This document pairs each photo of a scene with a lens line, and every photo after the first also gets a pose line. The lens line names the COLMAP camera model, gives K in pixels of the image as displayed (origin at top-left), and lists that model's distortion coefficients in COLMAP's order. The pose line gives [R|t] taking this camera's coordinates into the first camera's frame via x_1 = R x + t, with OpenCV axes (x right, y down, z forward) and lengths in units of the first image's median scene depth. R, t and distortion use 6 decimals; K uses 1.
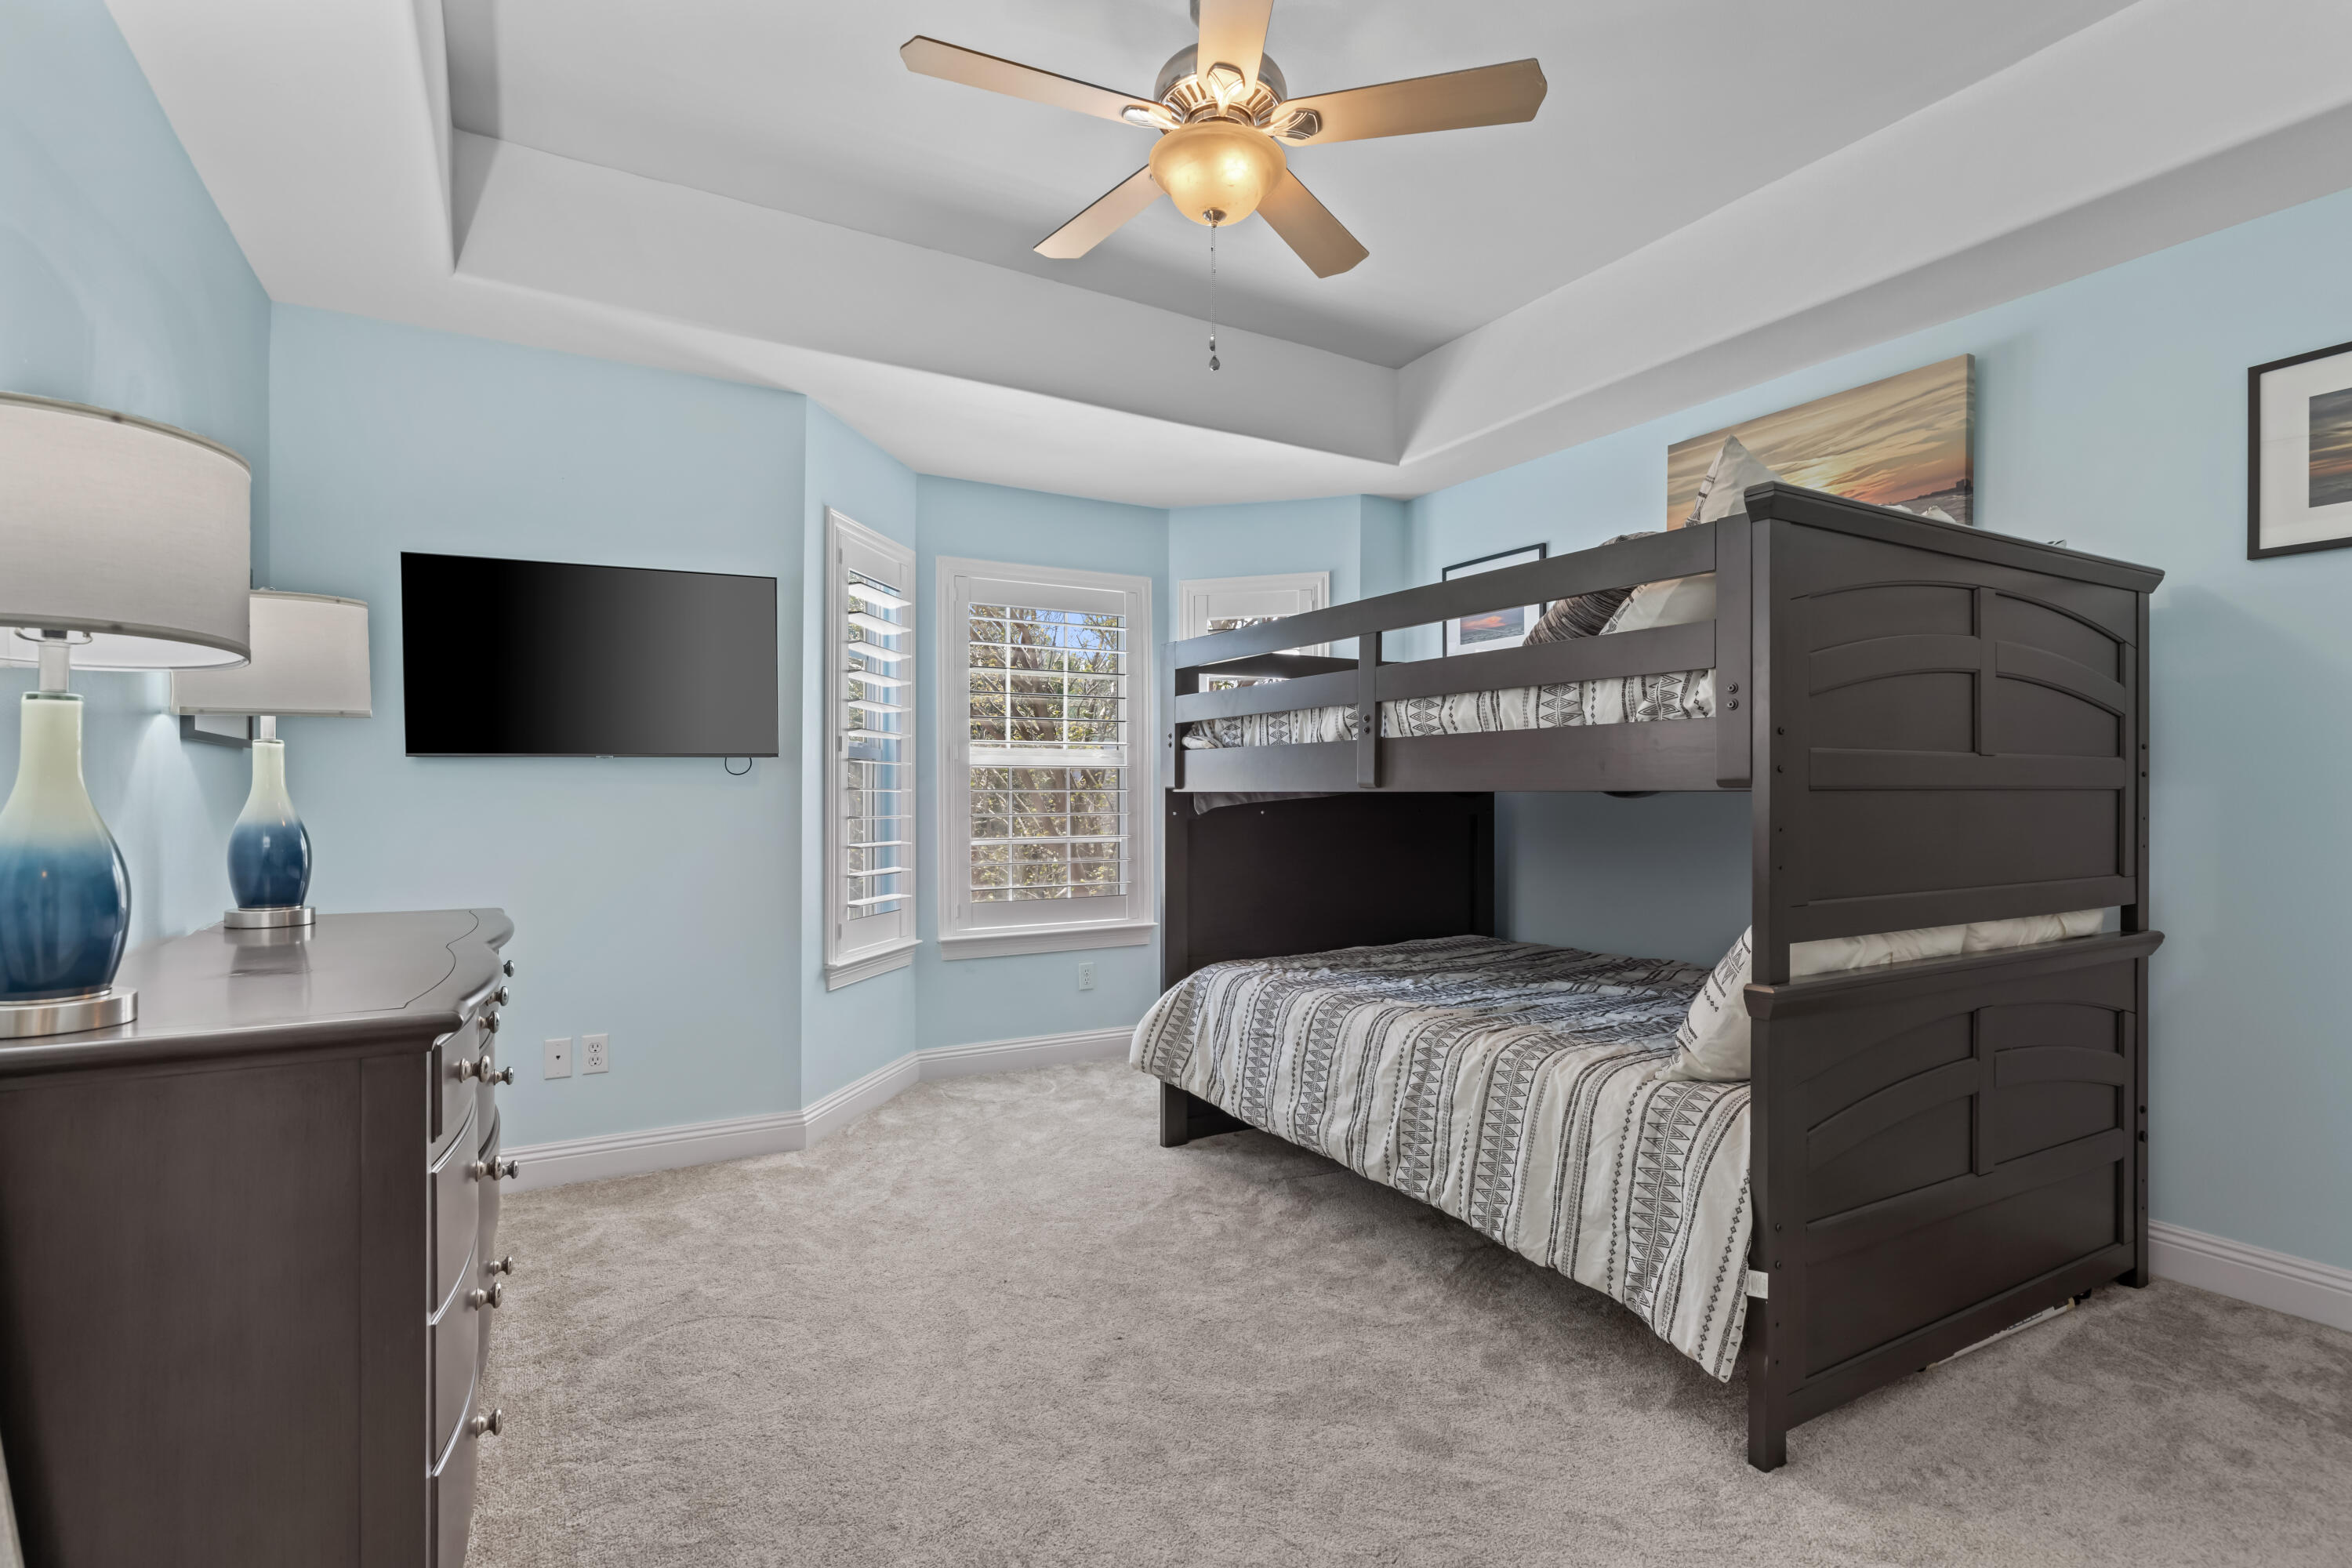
lens RADIAL K [[1120.7, 0, 1182.8], [0, 1120.7, 800.4], [0, 0, 1]] dist [-0.002159, -0.000025]
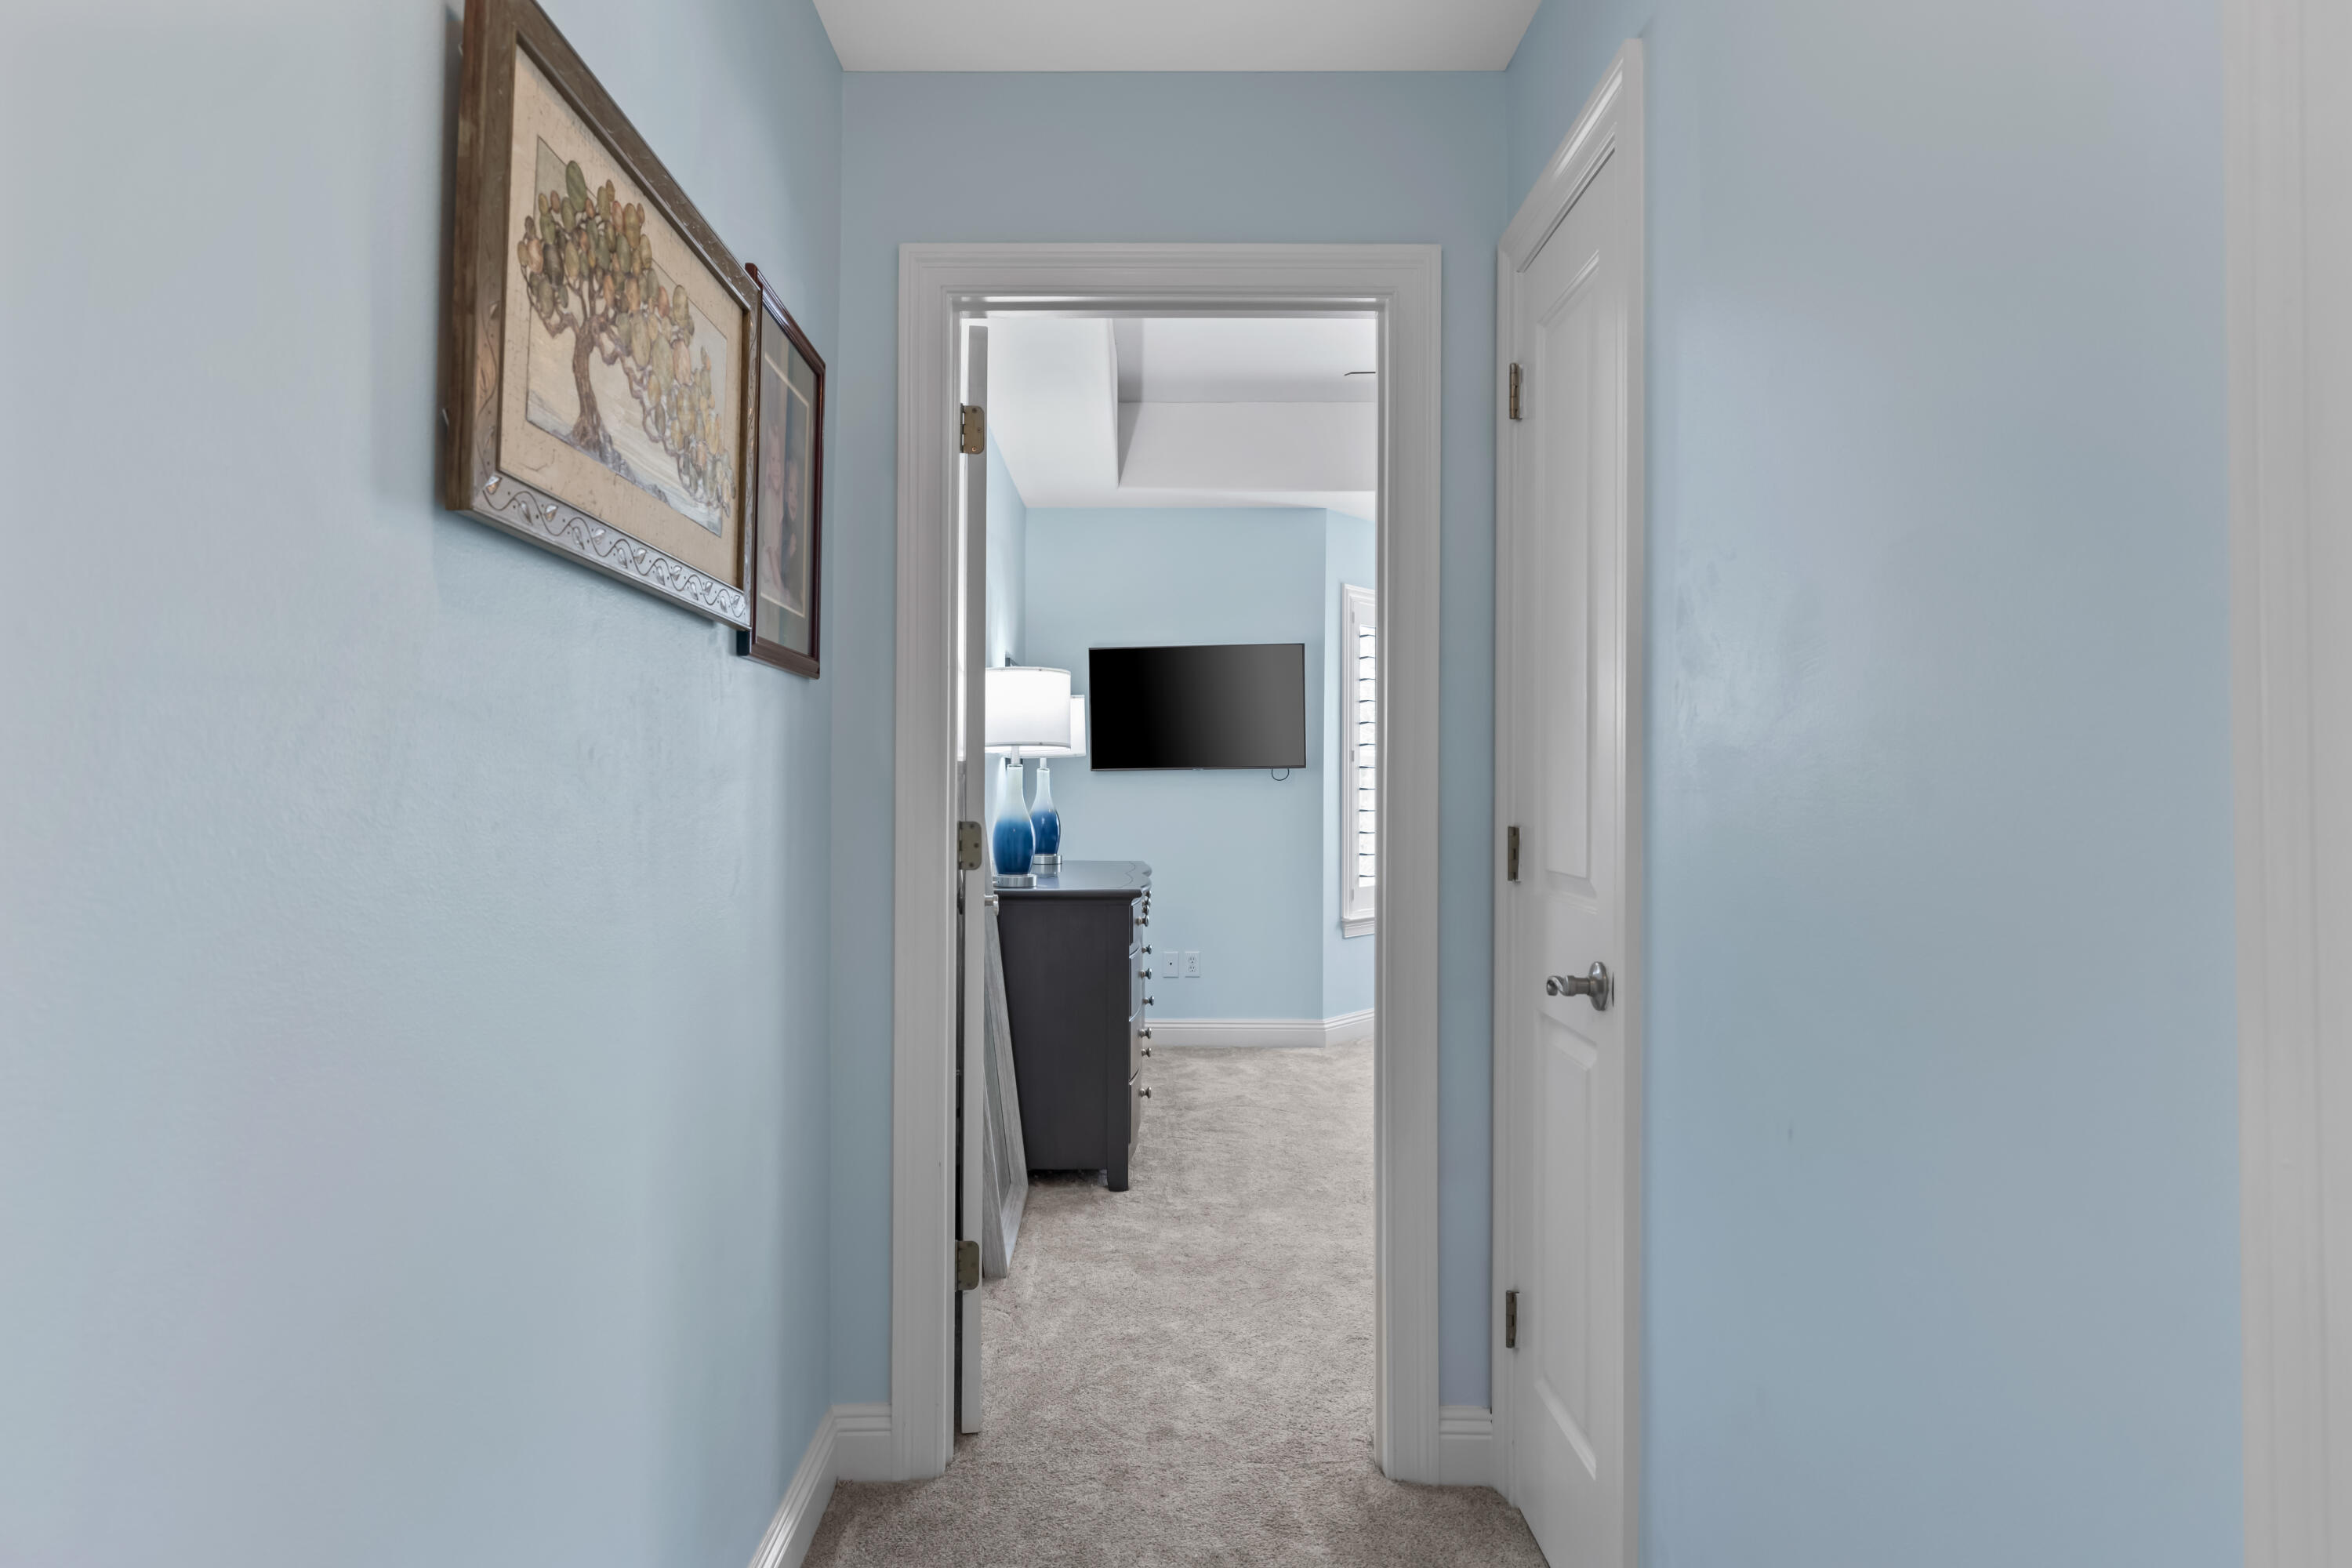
lens RADIAL K [[1341.0, 0, 1176.6], [0, 1341.0, 783.0], [0, 0, 1]] dist [0.022526, -0.003900]
pose [[0.878398, 0.001827, -0.477927, 0.366422], [-0.003025, 0.999994, -0.001737, -0.018178], [0.477921, 0.002972, 0.878398, -0.684152]]
